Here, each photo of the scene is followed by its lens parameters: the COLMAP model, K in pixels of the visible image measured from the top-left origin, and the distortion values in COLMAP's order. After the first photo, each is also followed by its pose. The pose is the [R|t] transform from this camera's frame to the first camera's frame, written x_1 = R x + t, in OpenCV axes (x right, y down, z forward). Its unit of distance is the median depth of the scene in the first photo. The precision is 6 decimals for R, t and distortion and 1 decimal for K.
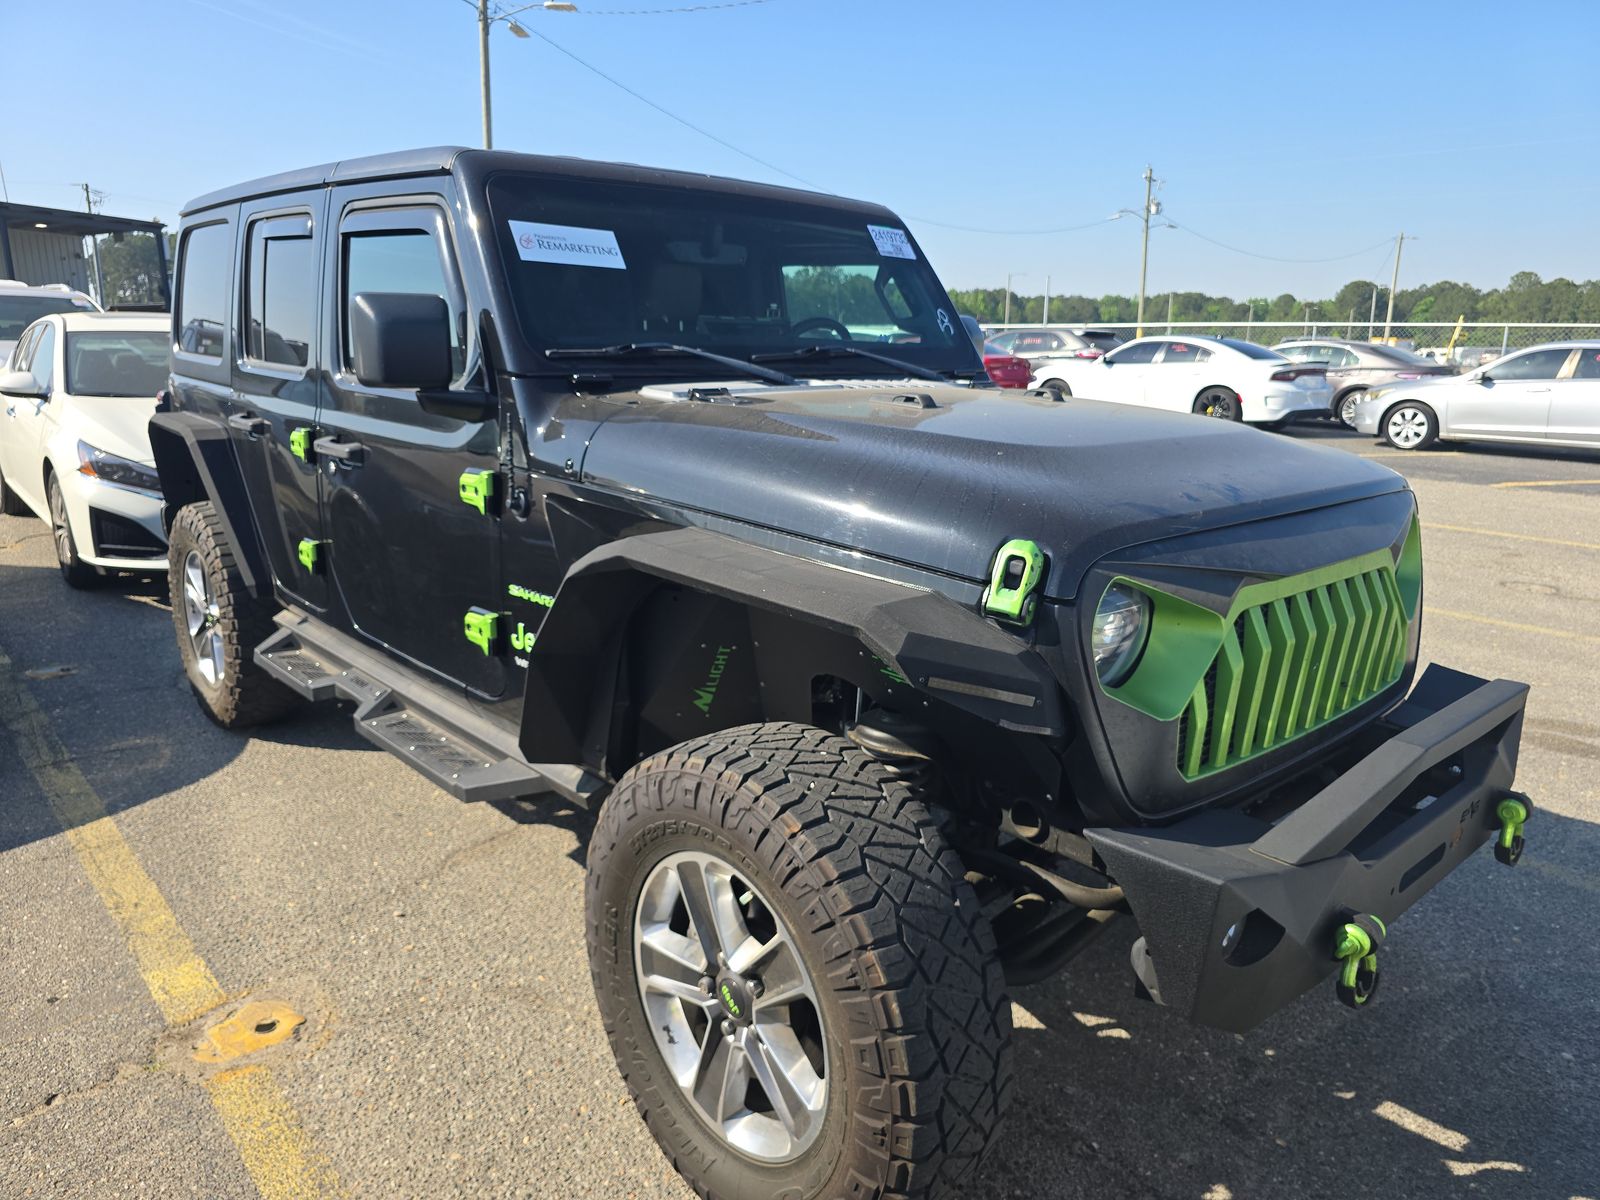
lens RADIAL K [[1168.6, 0, 800.0], [0, 1168.6, 600.0], [0, 0, 1]] dist [0.005016, 0.002436]
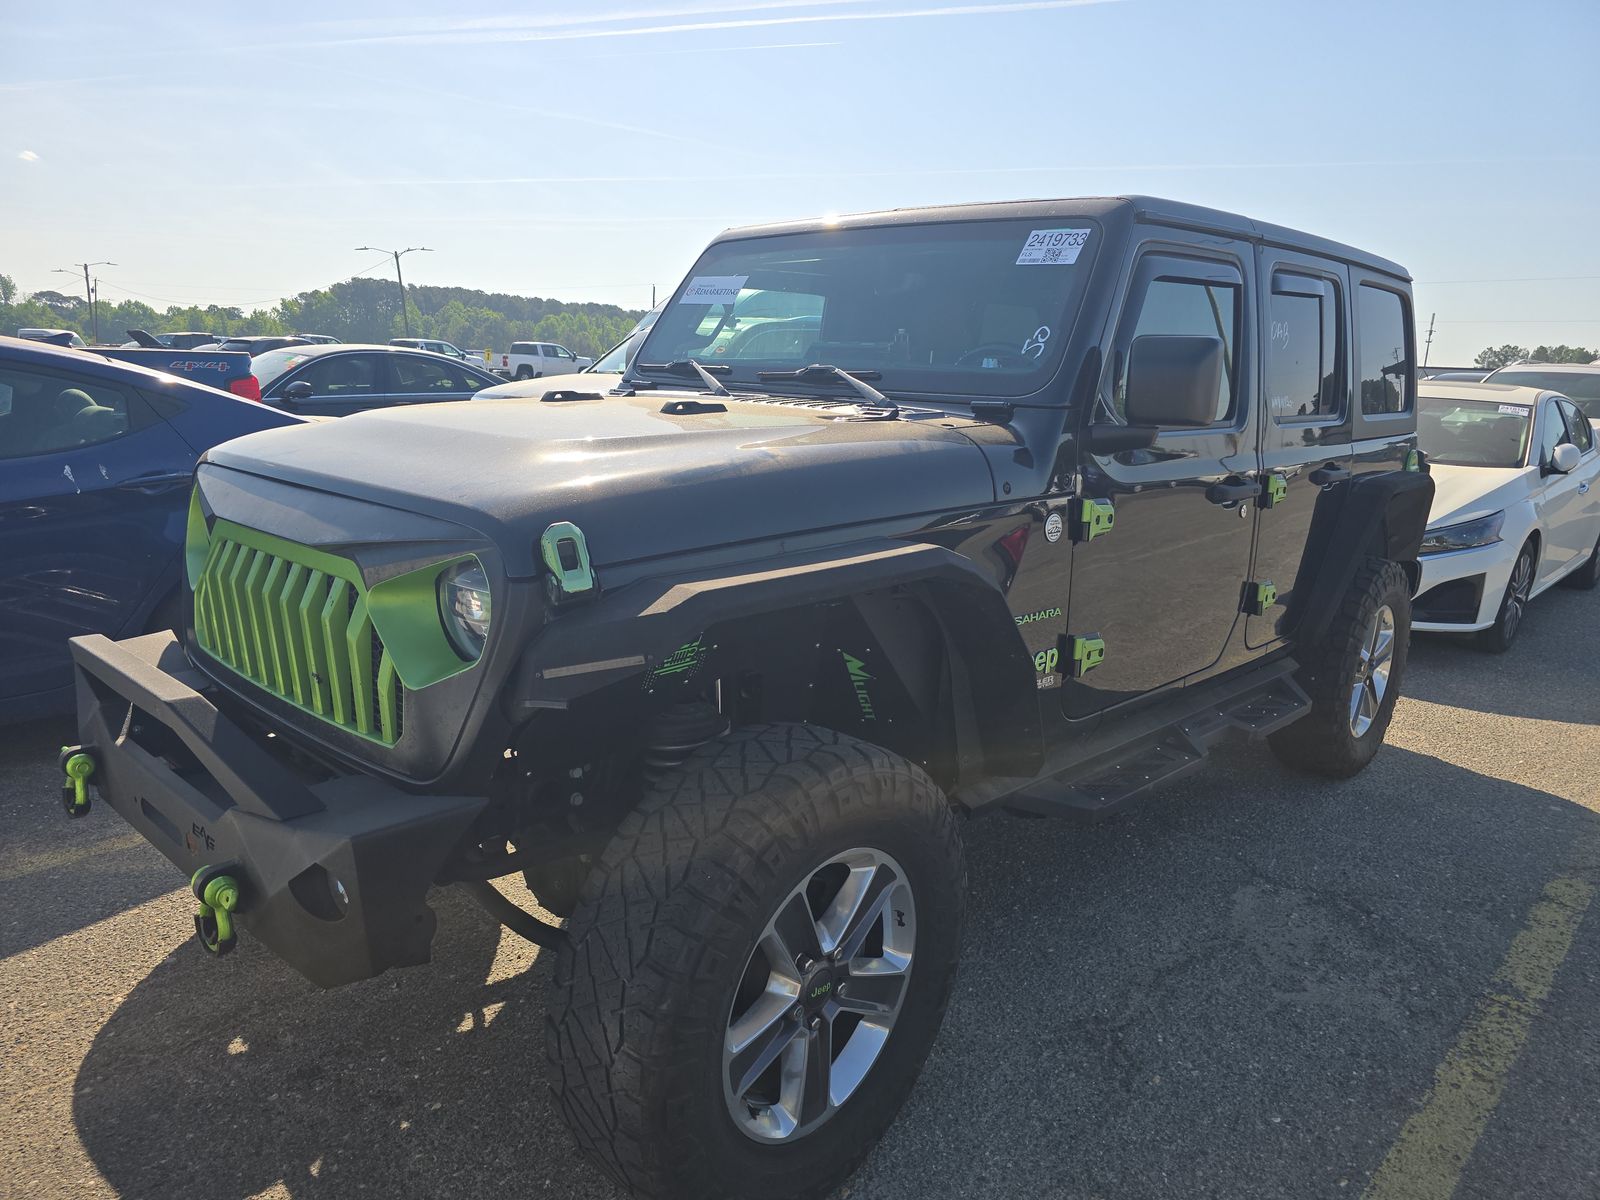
lens RADIAL K [[1168.6, 0, 800.0], [0, 1168.6, 600.0], [0, 0, 1]] dist [0.005016, 0.002436]
pose [[0.041824, 0.179957, -0.982785, 1.005093], [-0.266612, 0.949988, 0.162605, -0.171927], [0.962896, 0.255222, 0.087711, 0.899922]]
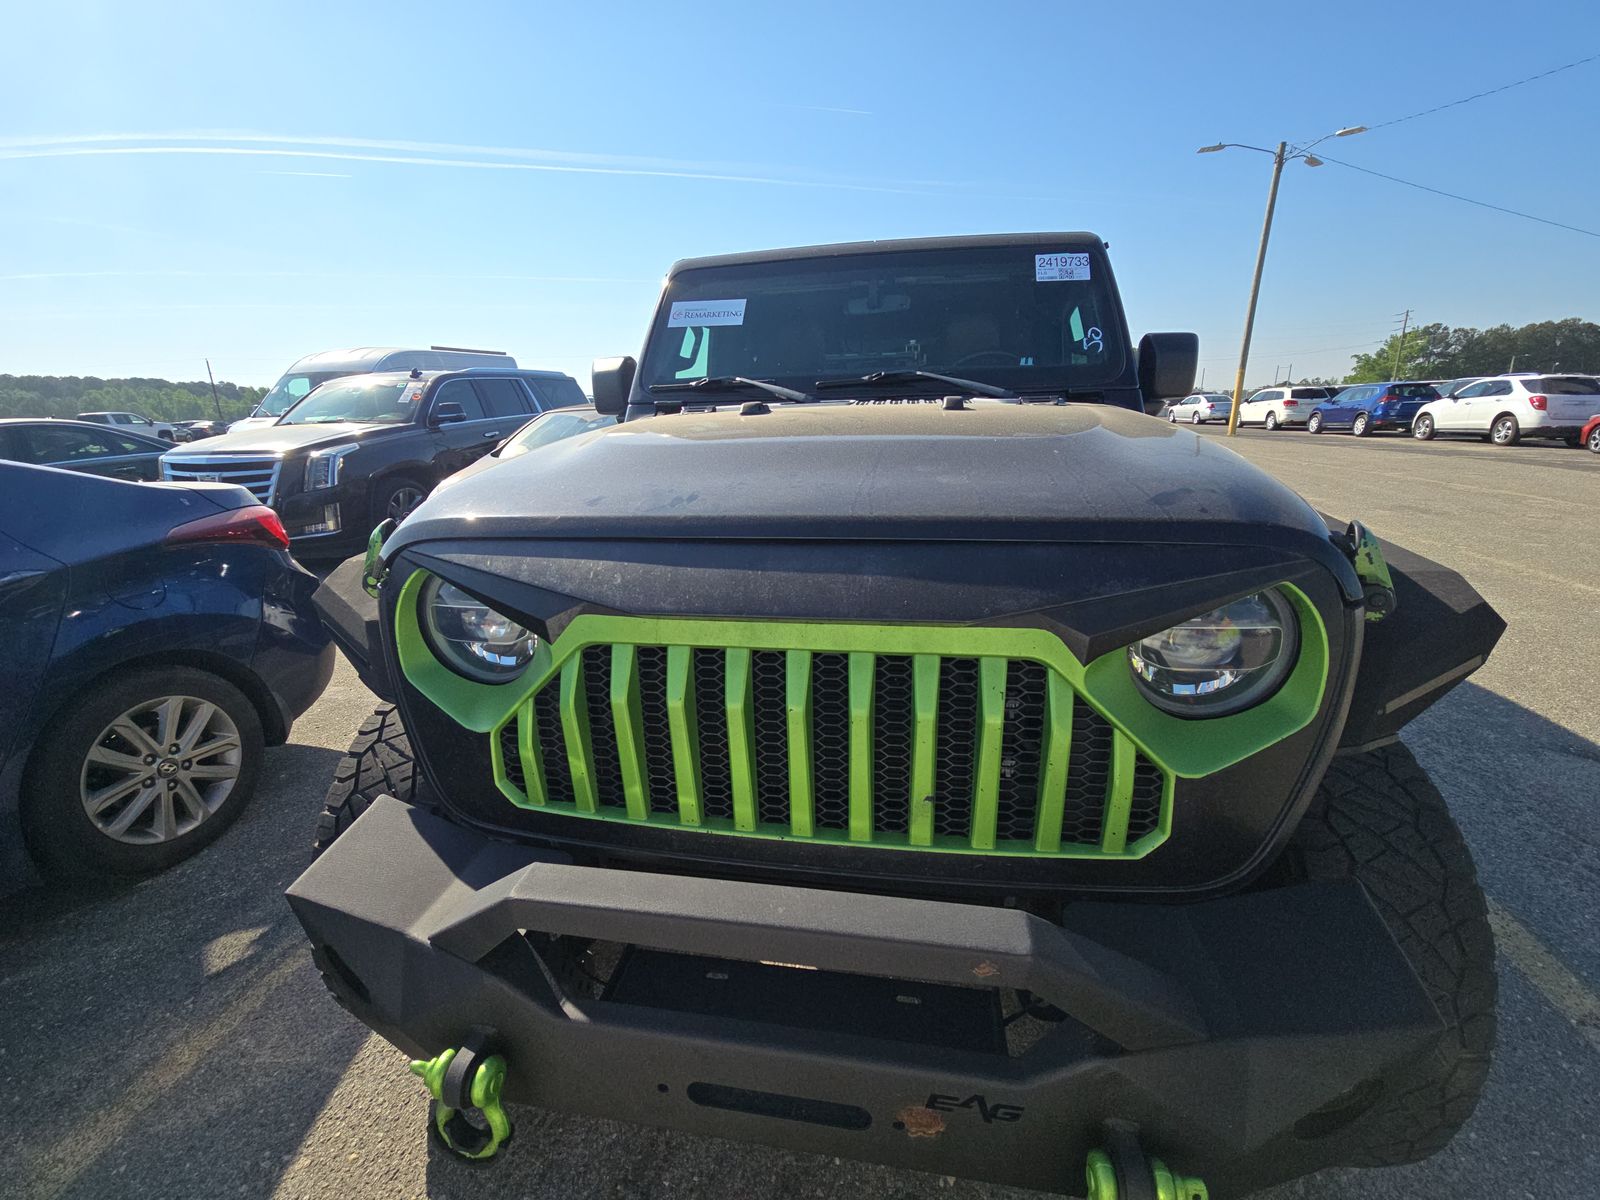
lens RADIAL K [[694.5, 0, 798.2], [0, 694.5, 592.0], [0, 0, 1]] dist [0.001538, -0.012295]
pose [[0.599056, 0.174637, -0.781430, 0.542367], [-0.143896, 0.983517, 0.109488, -0.061261], [0.787671, 0.046855, 0.614312, 0.501273]]
